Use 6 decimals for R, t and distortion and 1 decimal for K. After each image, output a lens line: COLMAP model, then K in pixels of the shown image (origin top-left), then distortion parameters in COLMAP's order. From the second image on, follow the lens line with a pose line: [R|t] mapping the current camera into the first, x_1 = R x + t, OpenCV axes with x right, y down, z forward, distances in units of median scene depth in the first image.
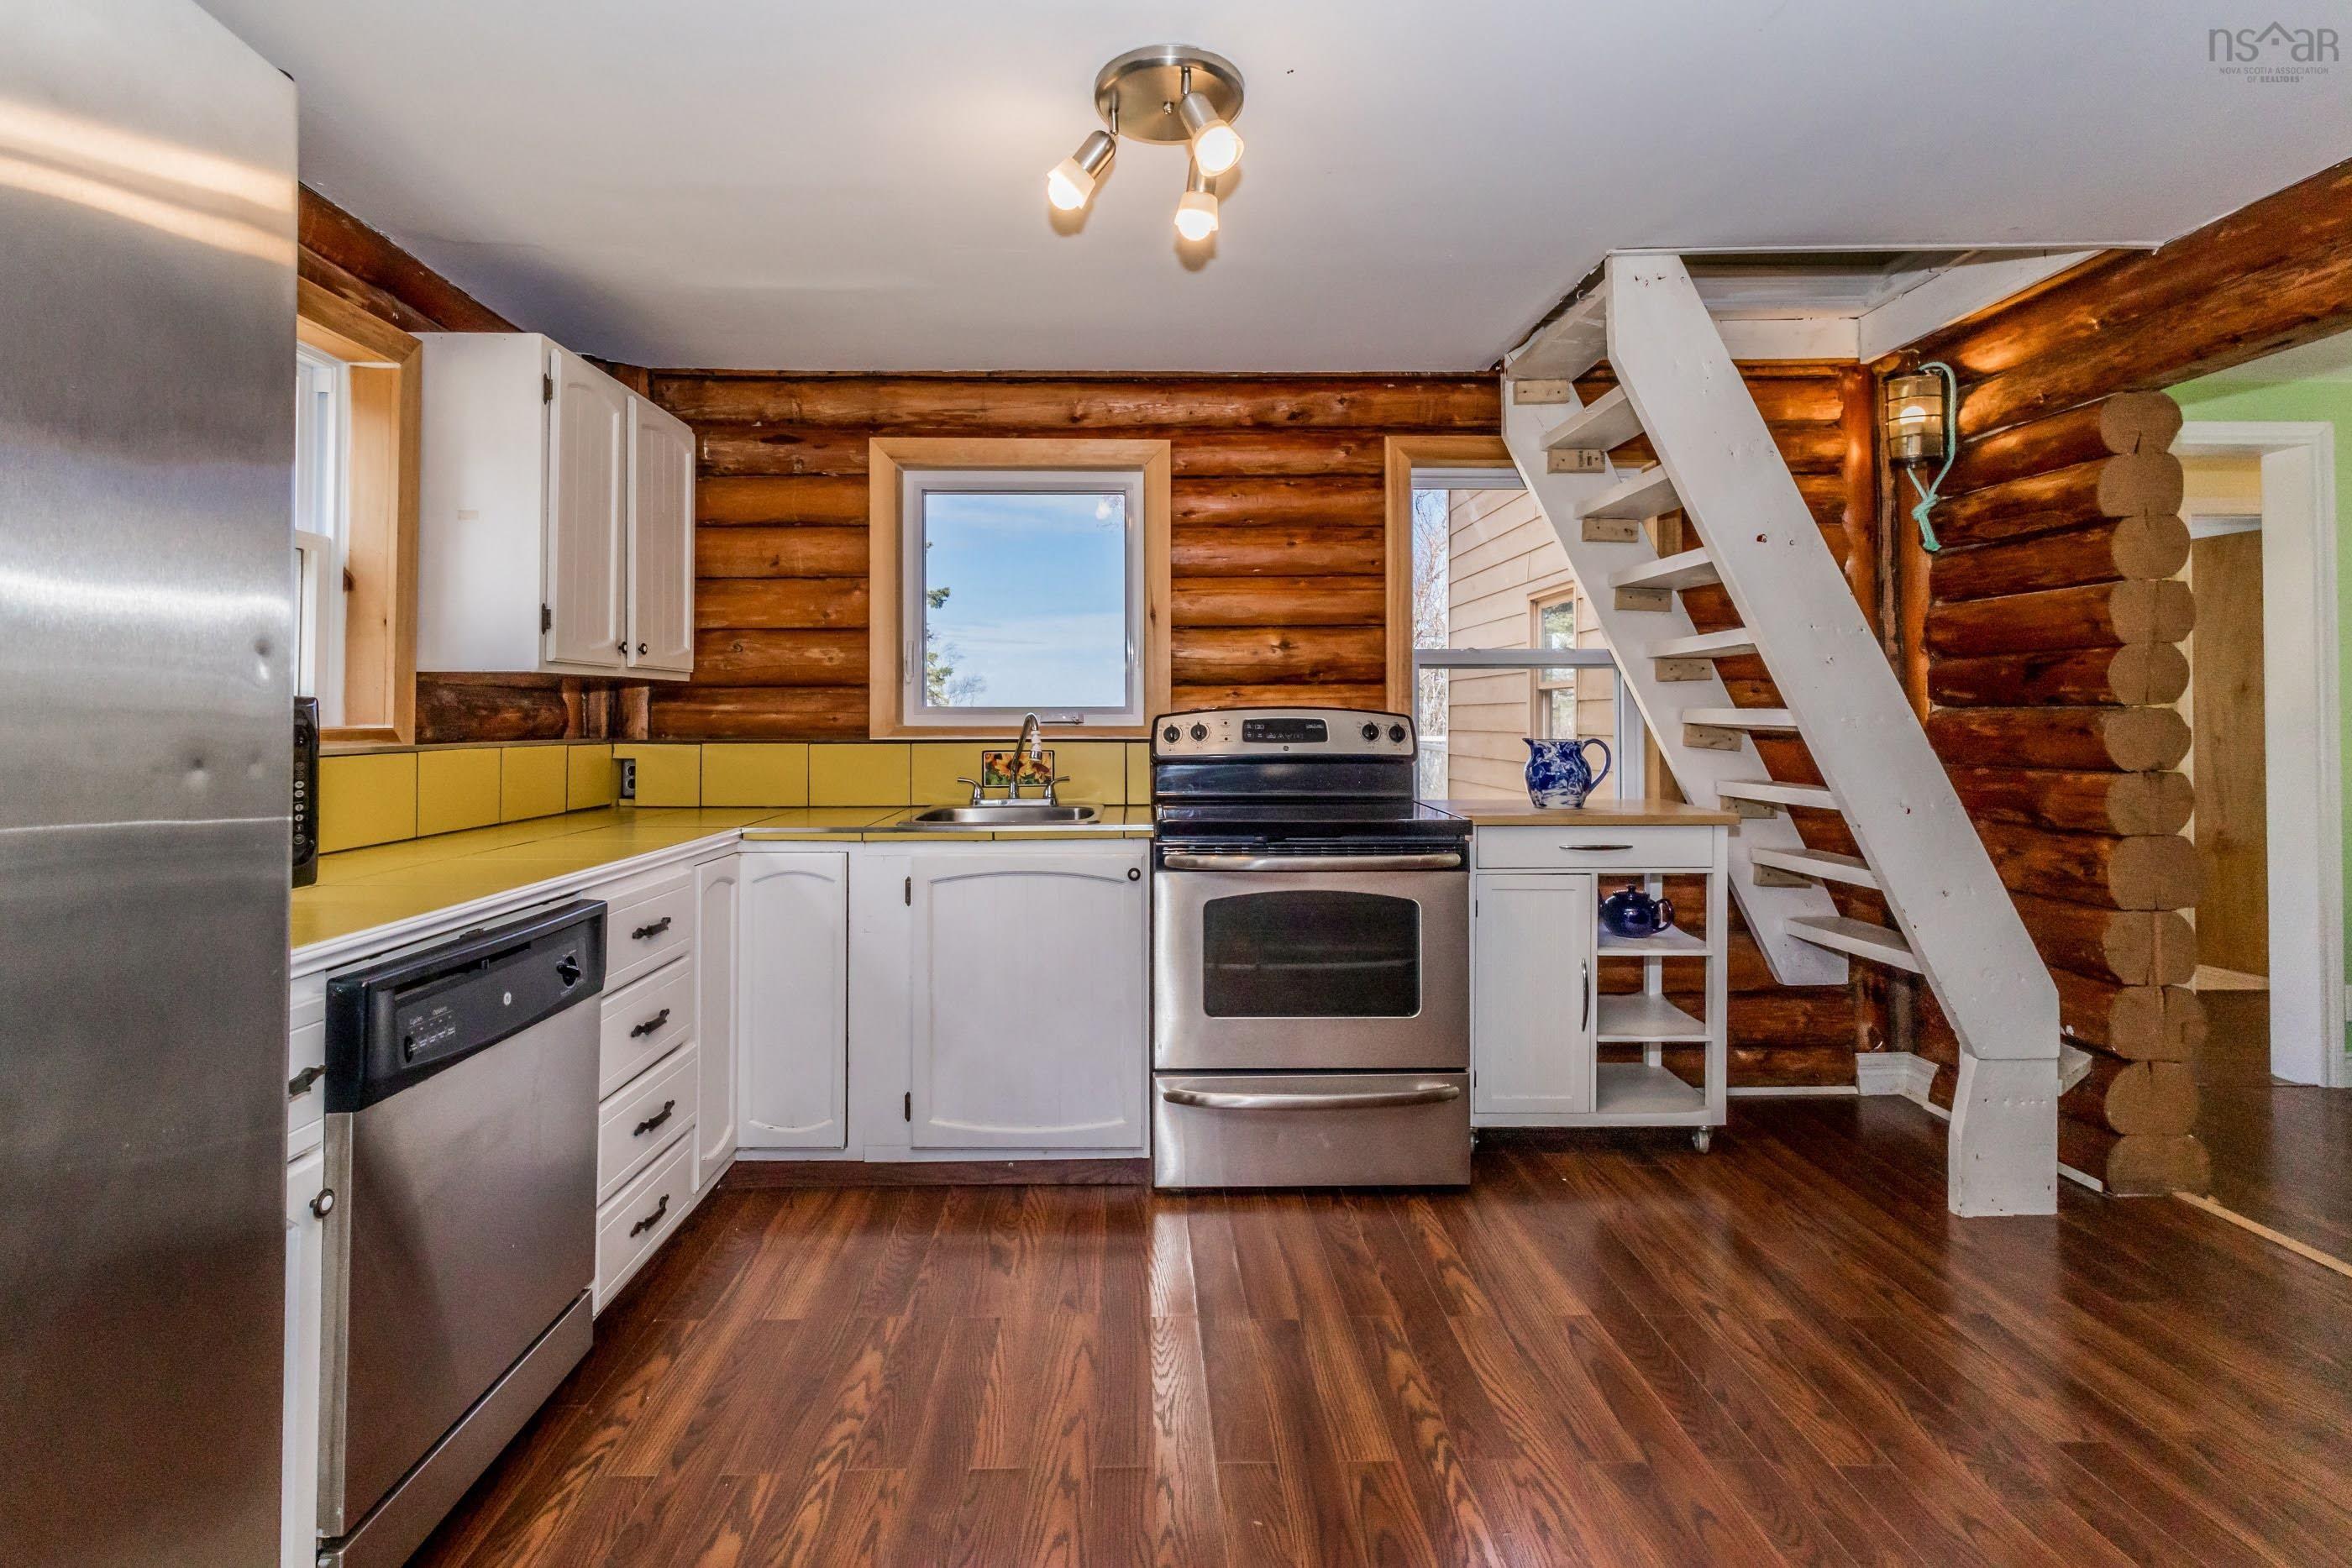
lens RADIAL K [[1107.0, 0, 1153.3], [0, 1107.0, 707.4], [0, 0, 1]] dist [0.001046, 0.000725]
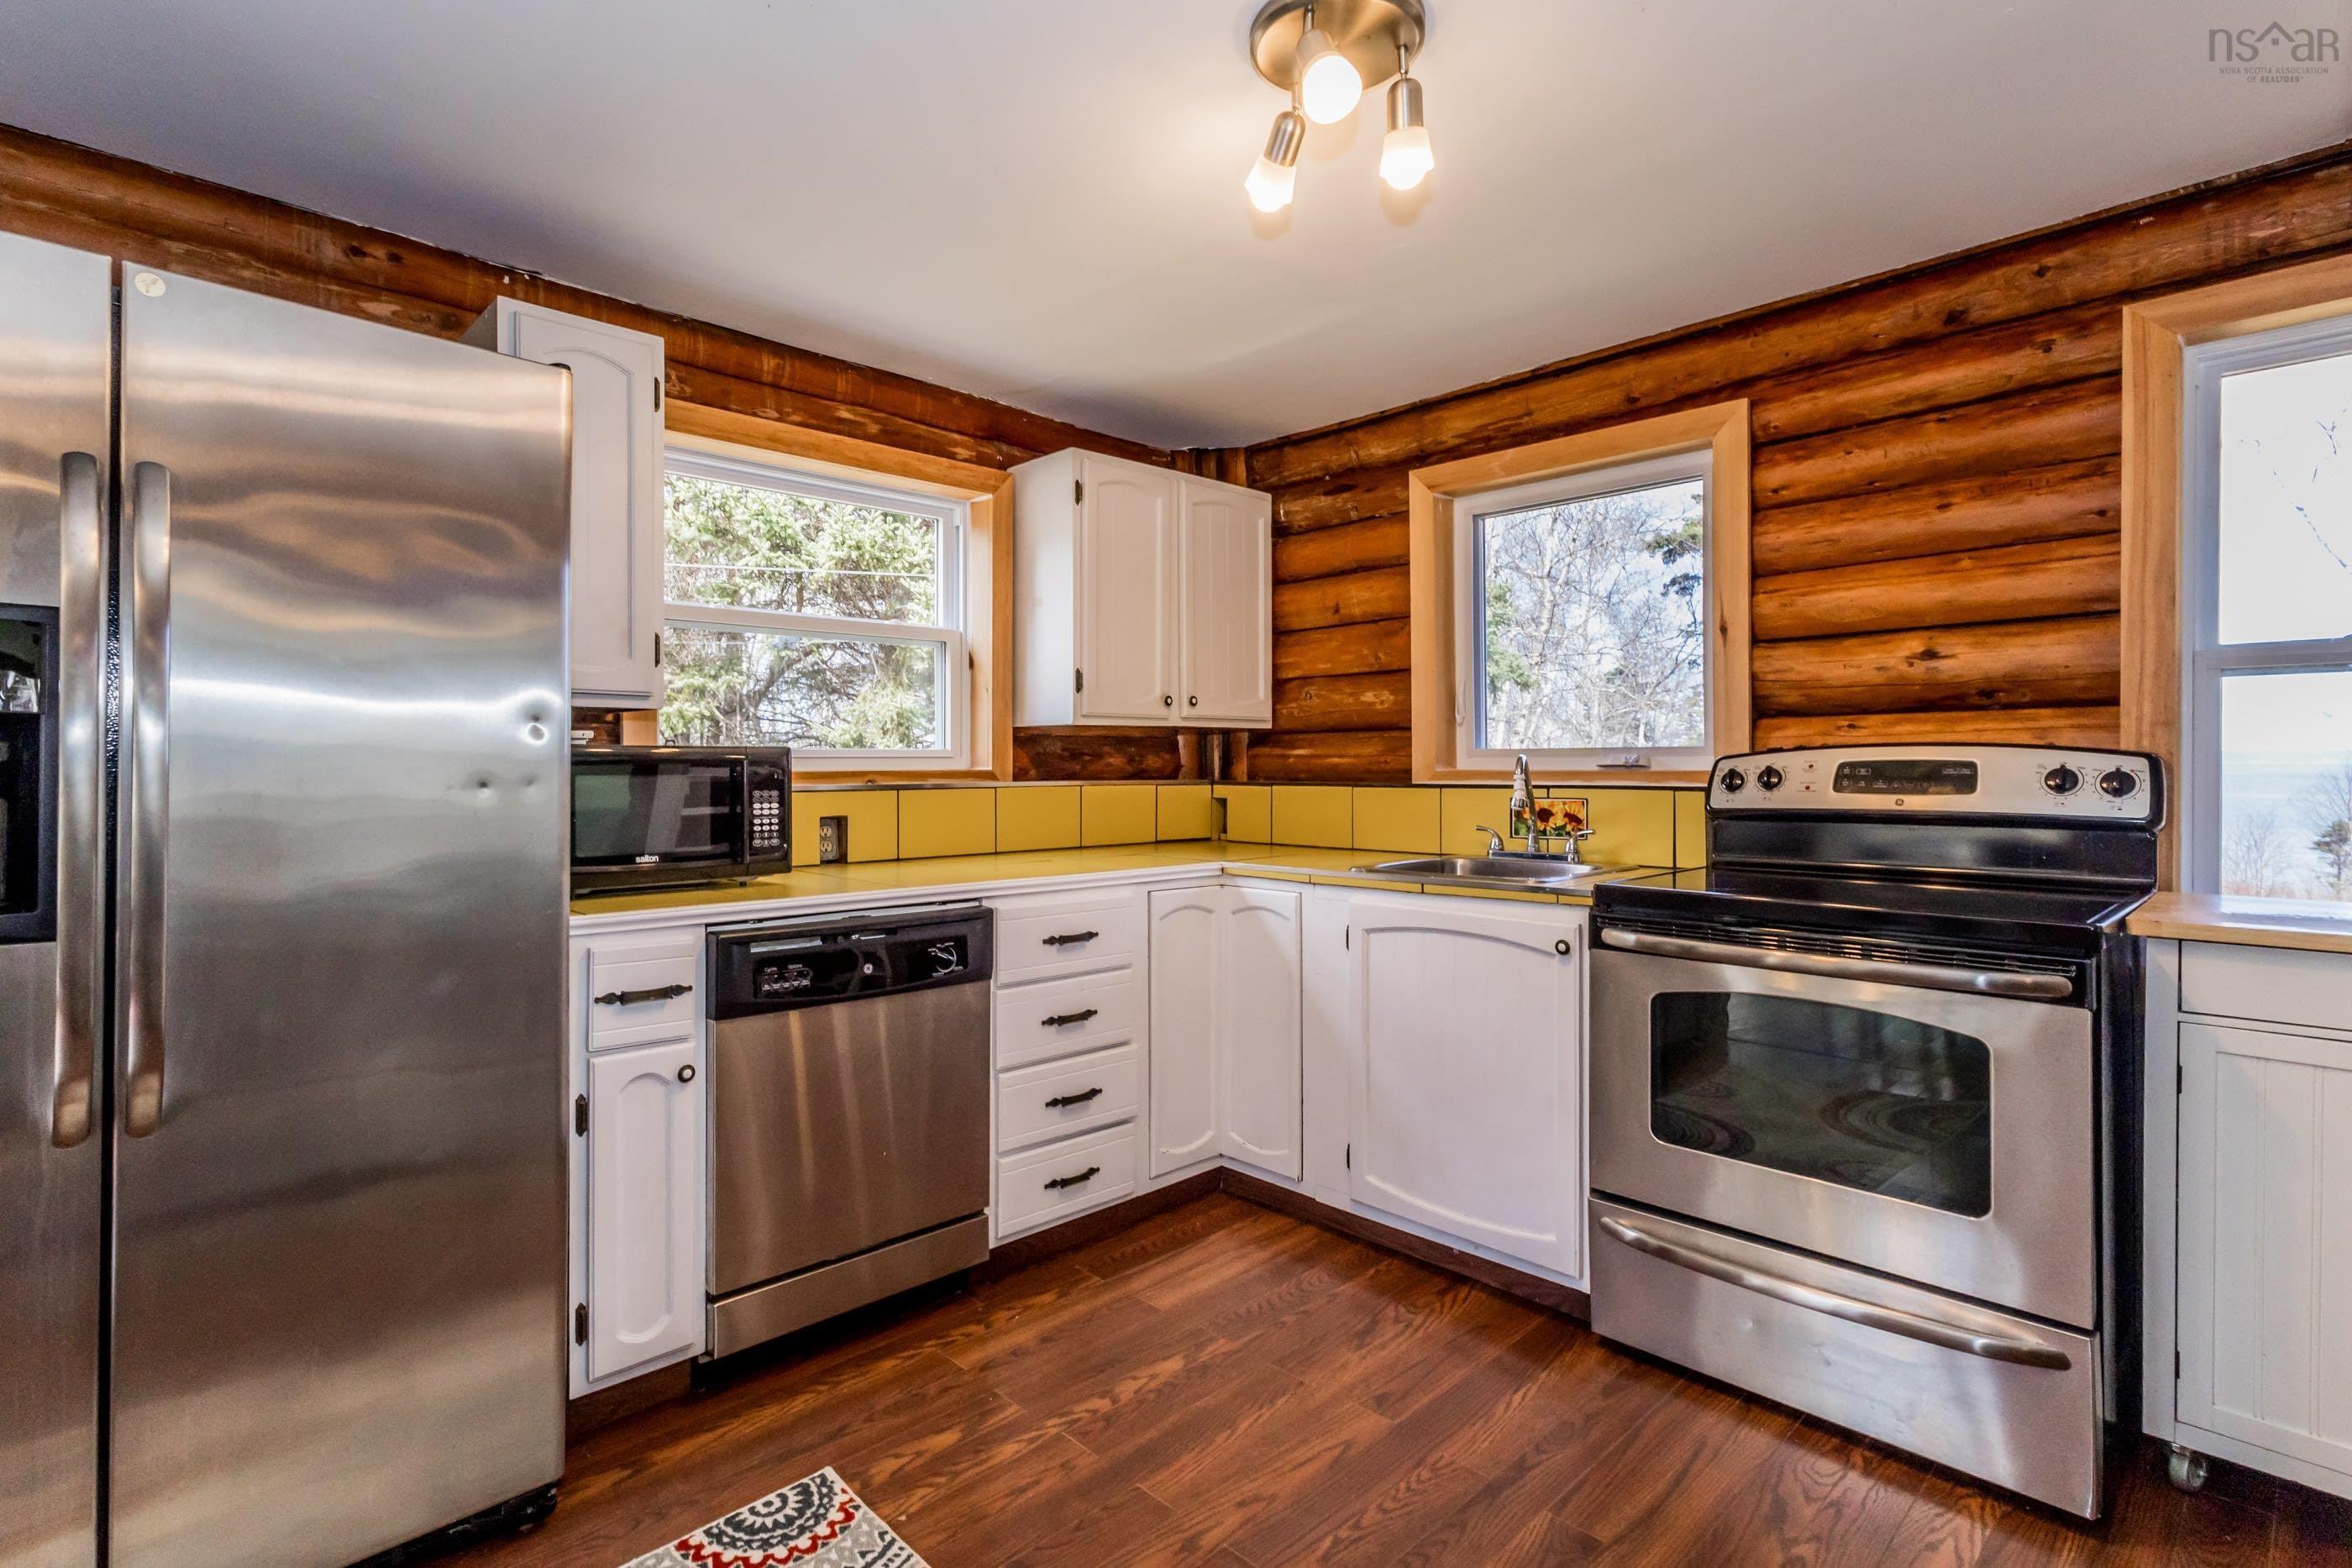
lens RADIAL K [[1128.8, 0, 1132.0], [0, 1128.8, 774.0], [0, 0, 1]] dist [0.000947, 0.001051]
pose [[0.667090, 0.005069, -0.744960, 0.325839], [0.009095, 0.999847, 0.014948, 0.003796], [0.744921, -0.016747, 0.666942, 0.161056]]
